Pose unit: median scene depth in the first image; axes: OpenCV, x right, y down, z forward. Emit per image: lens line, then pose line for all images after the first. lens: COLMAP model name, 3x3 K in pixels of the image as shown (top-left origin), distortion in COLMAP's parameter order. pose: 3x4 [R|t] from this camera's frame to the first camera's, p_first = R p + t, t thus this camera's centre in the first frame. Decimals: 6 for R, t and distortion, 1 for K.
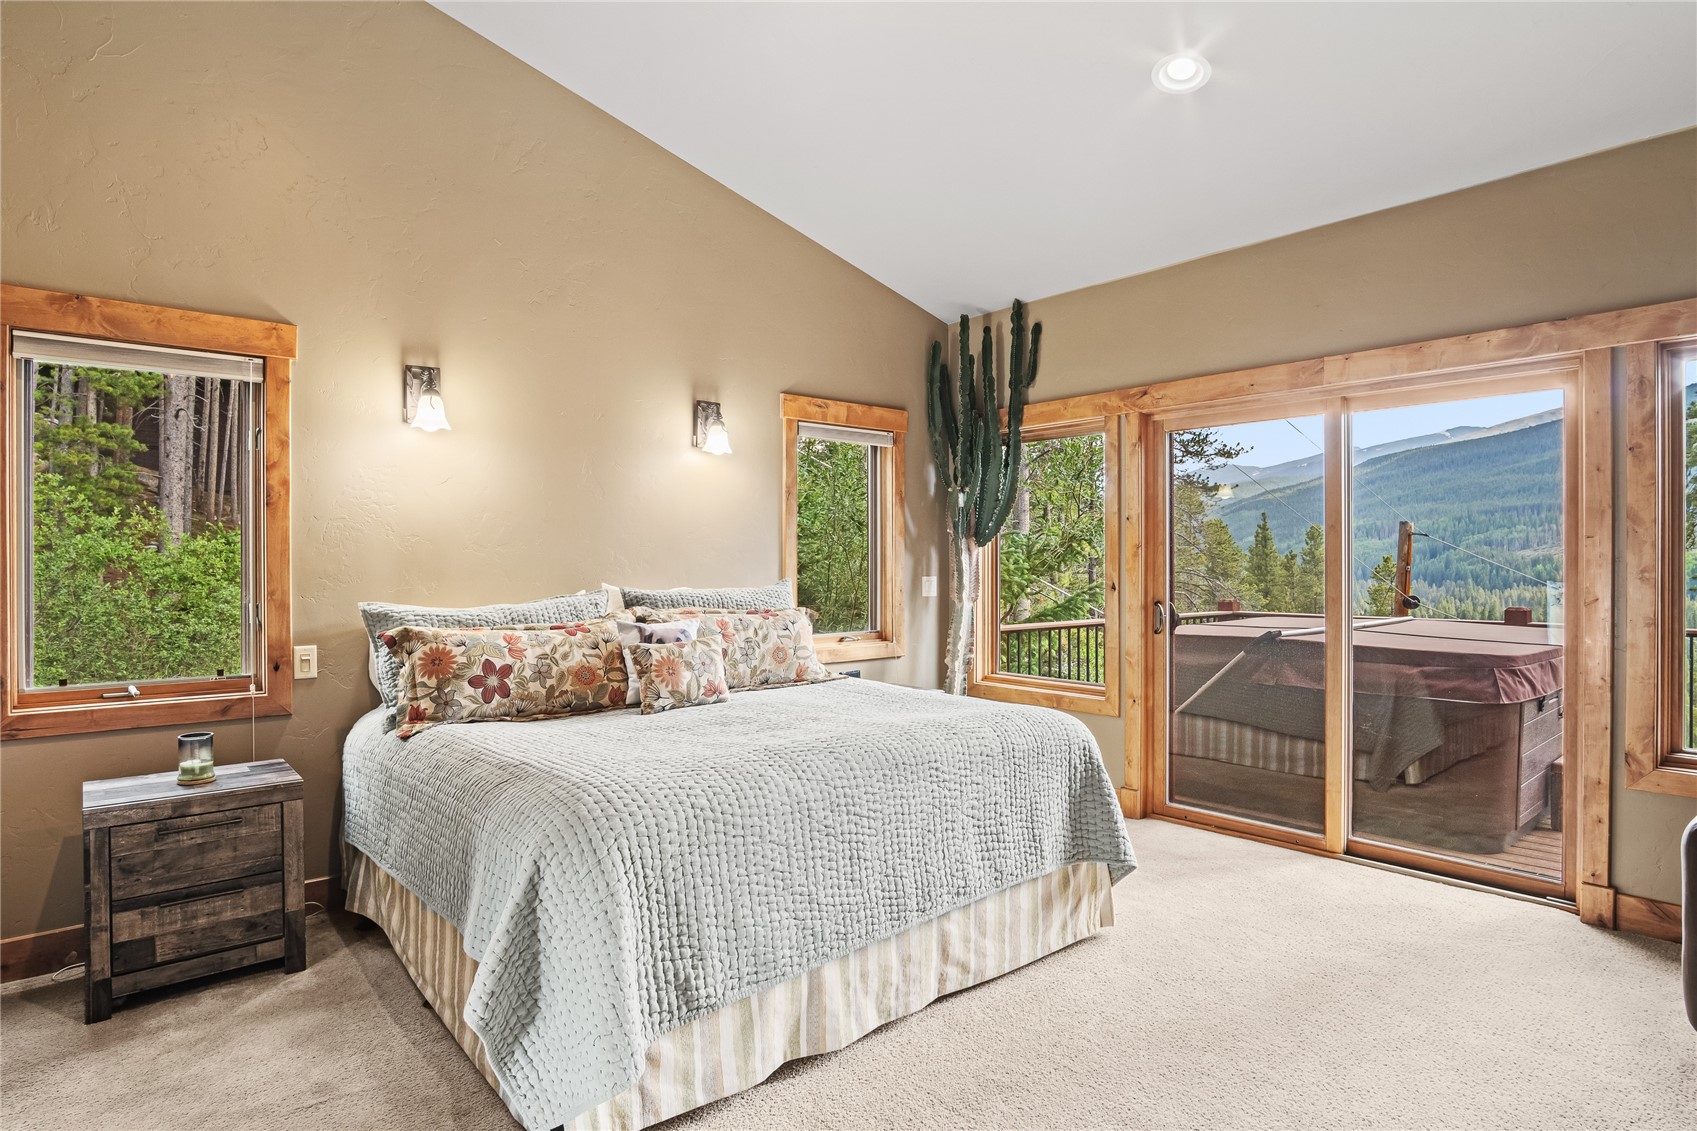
lens RADIAL K [[971.4, 0, 820.0], [0, 971.4, 564.7], [0, 0, 1]] dist [-0.033981, 0.007293]
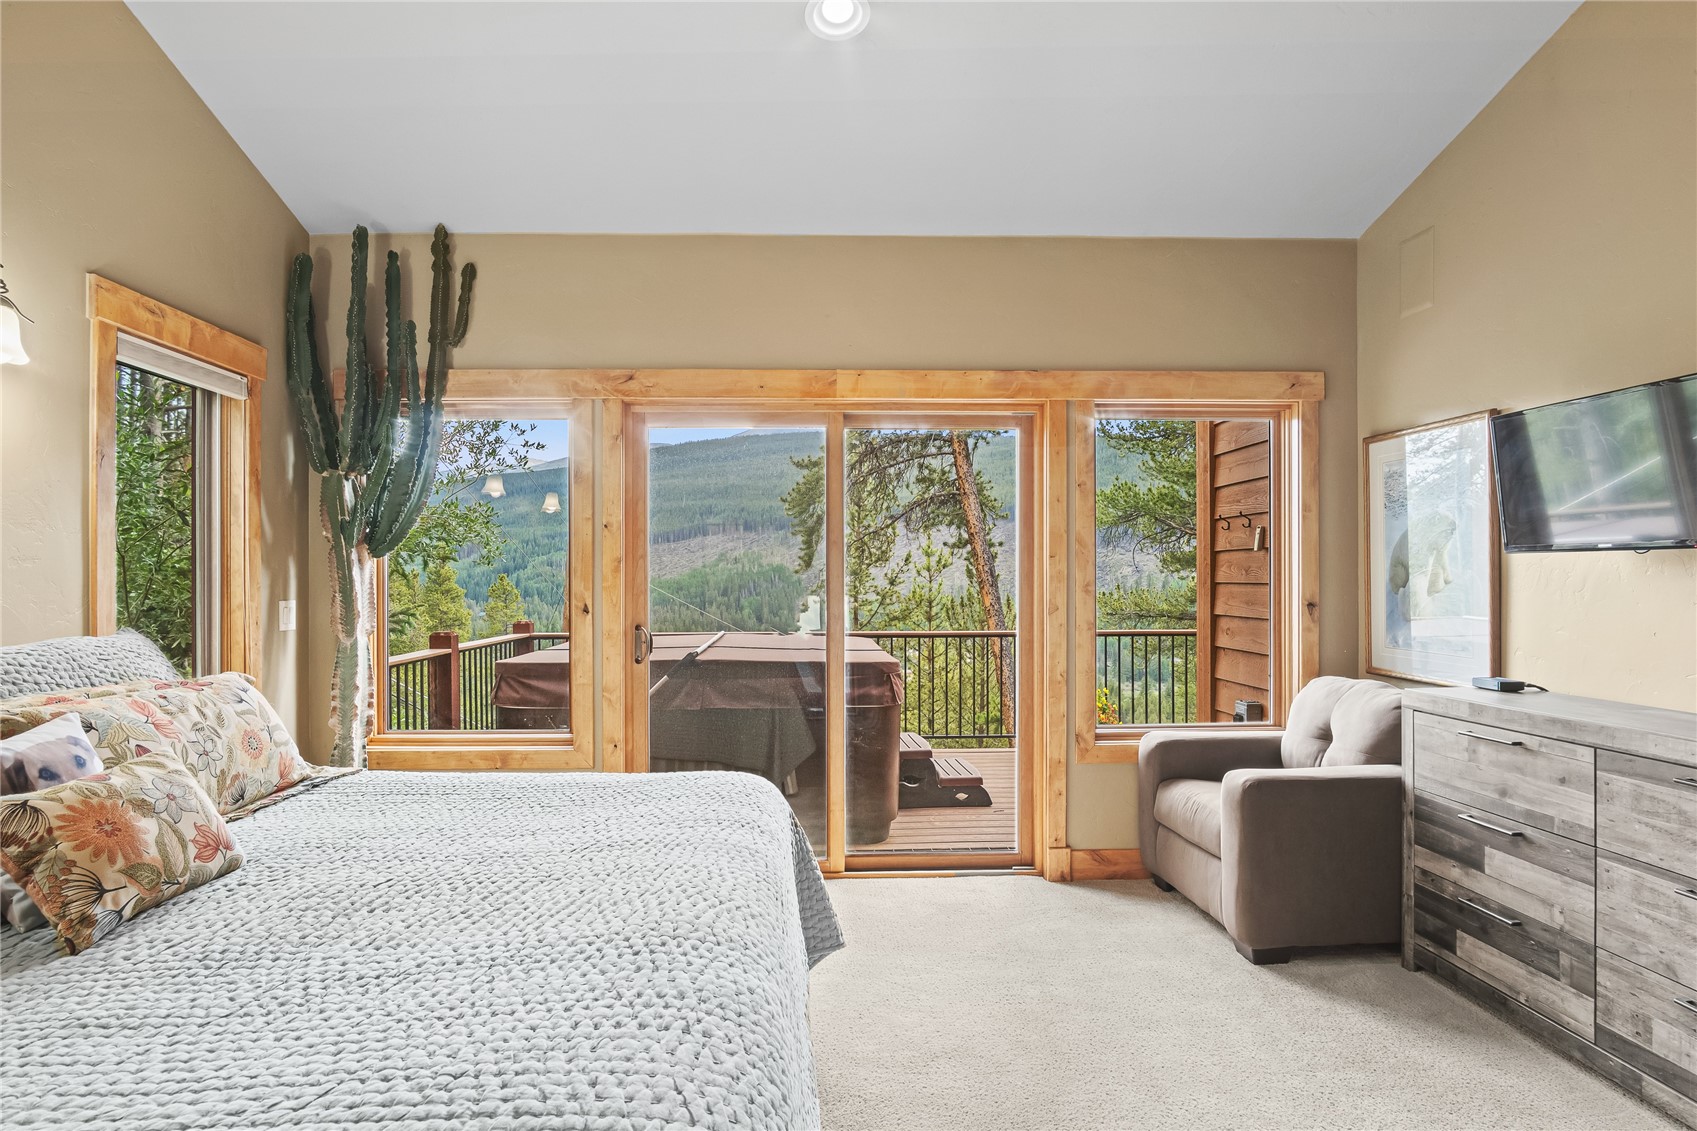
lens RADIAL K [[971.4, 0, 830.6], [0, 971.4, 577.8], [0, 0, 1]] dist [-0.033981, 0.007293]
pose [[0.592870, 0.000213, 0.805298, -0.309720], [0.004691, 0.999982, -0.003718, 0.000472], [-0.805285, 0.005982, 0.592858, 0.471213]]
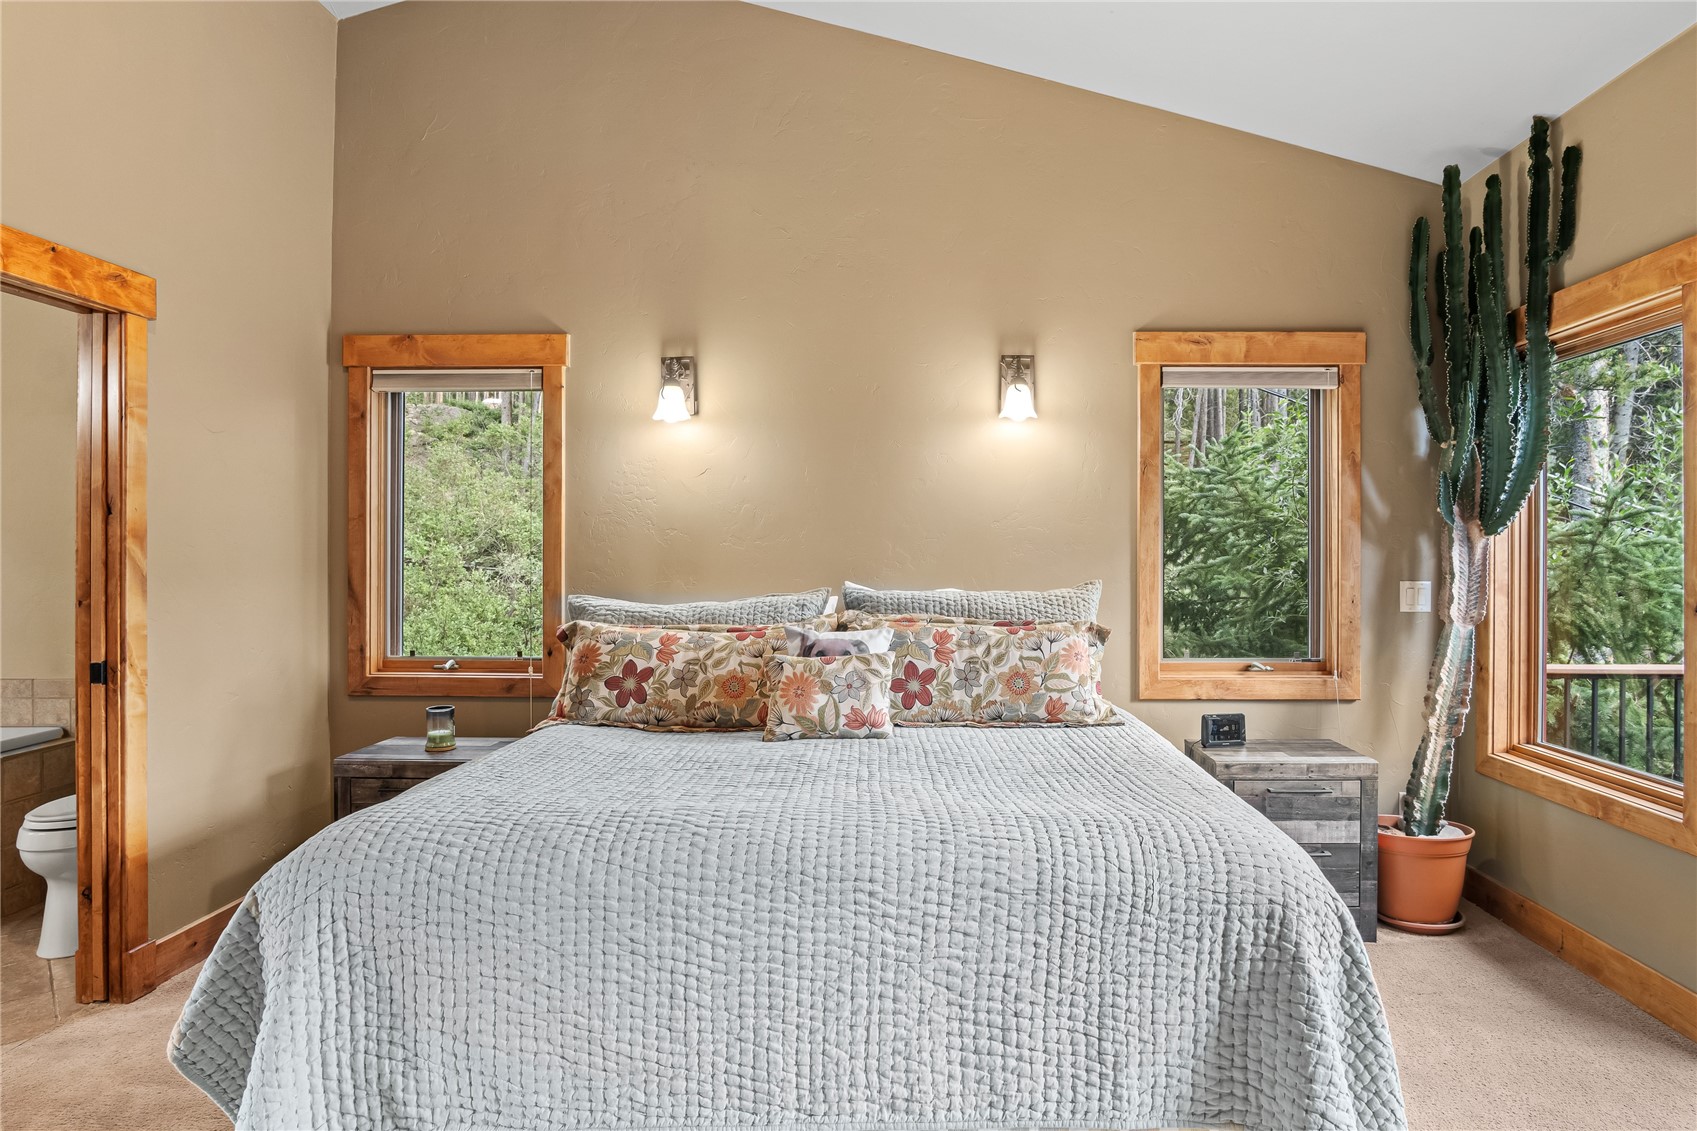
lens RADIAL K [[971.4, 0, 862.5], [0, 971.4, 552.2], [0, 0, 1]] dist [-0.033981, 0.007293]
pose [[0.740771, 0.001320, -0.671757, 0.420180], [-0.006218, 0.999969, -0.004893, -0.002967], [0.671729, 0.007802, 0.740756, 0.425947]]
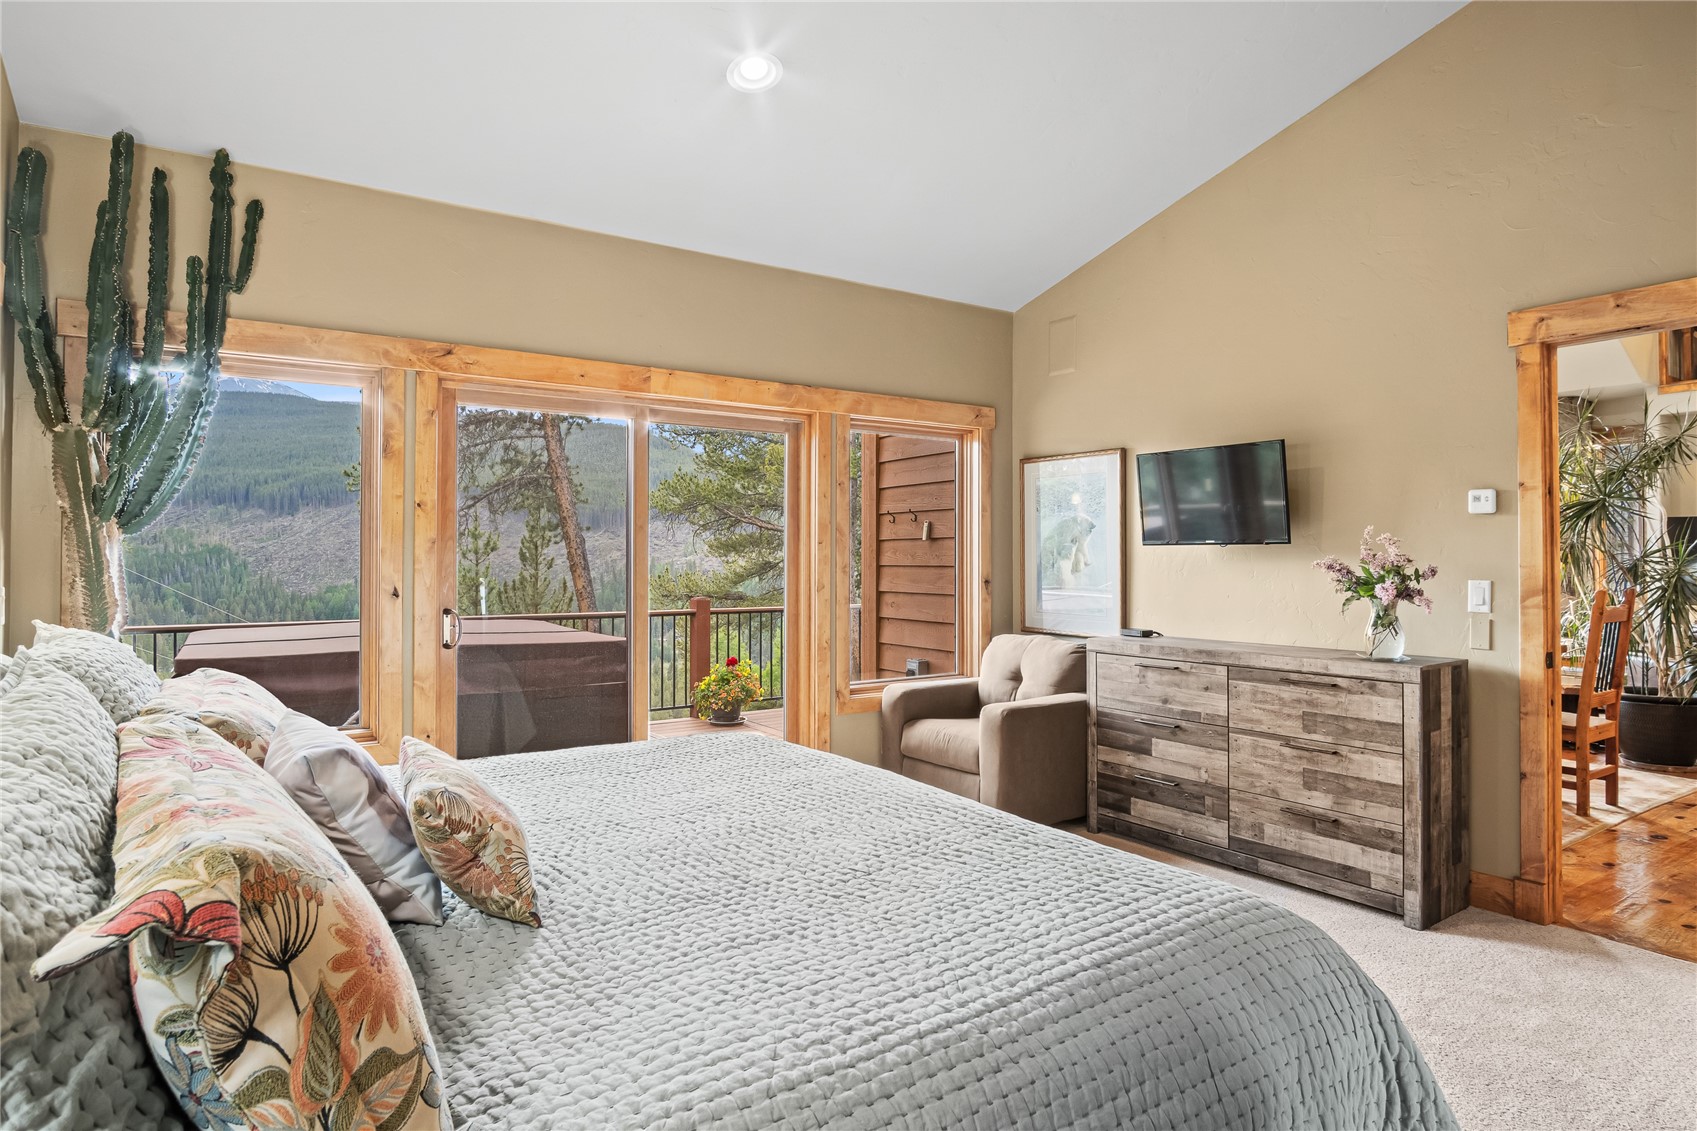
lens RADIAL K [[971.4, 0, 846.0], [0, 971.4, 549.2], [0, 0, 1]] dist [-0.033981, 0.007293]
pose [[0.057047, 0.013770, 0.998277, -0.583216], [0.003664, 0.999895, -0.014002, 0.000090], [-0.998365, 0.004457, 0.056991, 0.808709]]
